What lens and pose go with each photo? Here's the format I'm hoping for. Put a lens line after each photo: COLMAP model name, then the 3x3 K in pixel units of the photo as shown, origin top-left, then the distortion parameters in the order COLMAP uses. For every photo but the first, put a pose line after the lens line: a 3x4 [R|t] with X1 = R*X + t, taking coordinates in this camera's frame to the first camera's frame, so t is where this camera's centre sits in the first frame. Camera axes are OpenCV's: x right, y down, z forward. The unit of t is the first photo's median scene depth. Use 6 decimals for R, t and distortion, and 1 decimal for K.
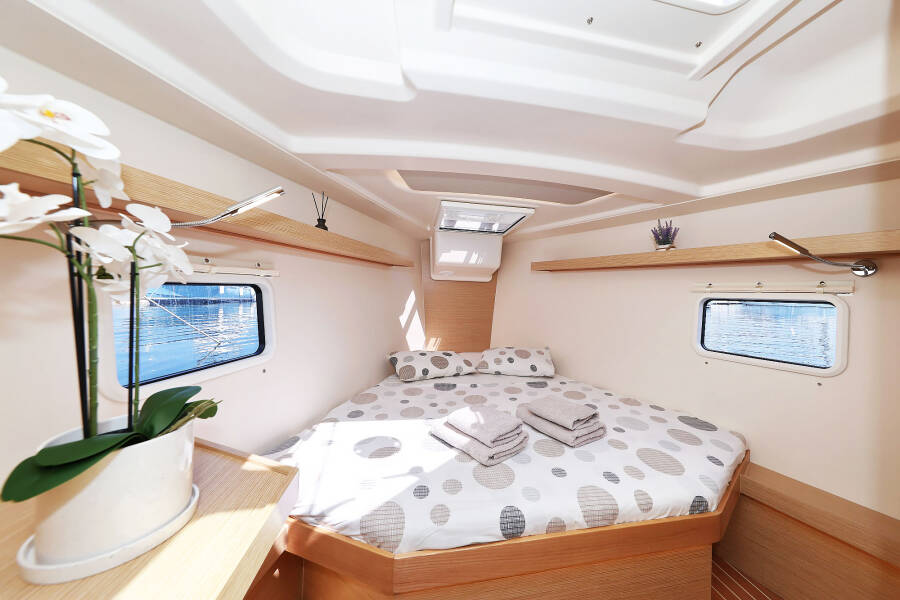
lens RADIAL K [[305.8, 0, 475.7], [0, 305.8, 271.4], [0, 0, 1]] dist [-0.001022, -0.000108]
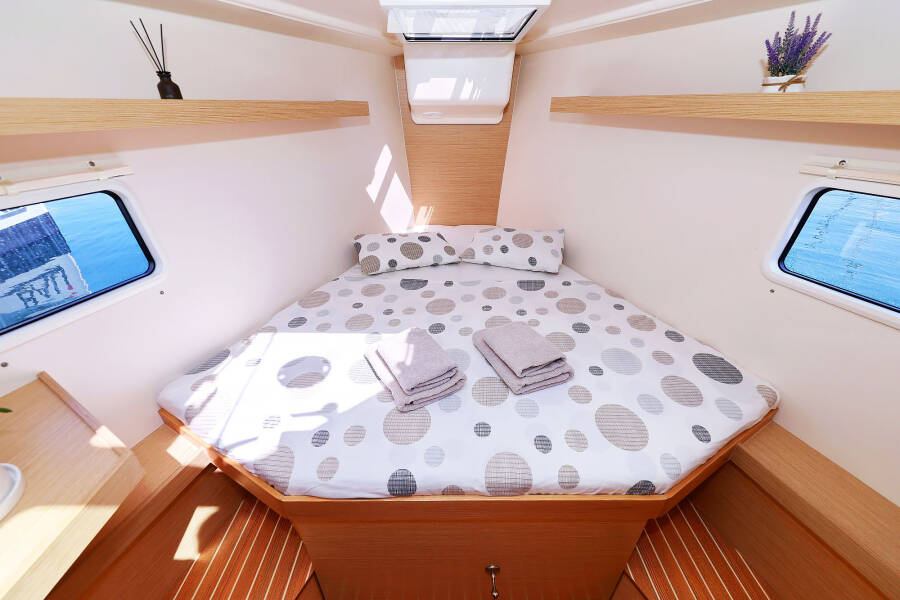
lens RADIAL K [[366.3, 0, 446.8], [0, 366.3, 301.5], [0, 0, 1]] dist [-0.000590, -0.000040]
pose [[0.979388, 0.060652, -0.192666, 0.222427], [0.049825, 0.851832, 0.521440, -0.116645], [0.195746, -0.520291, 0.831252, 0.201884]]
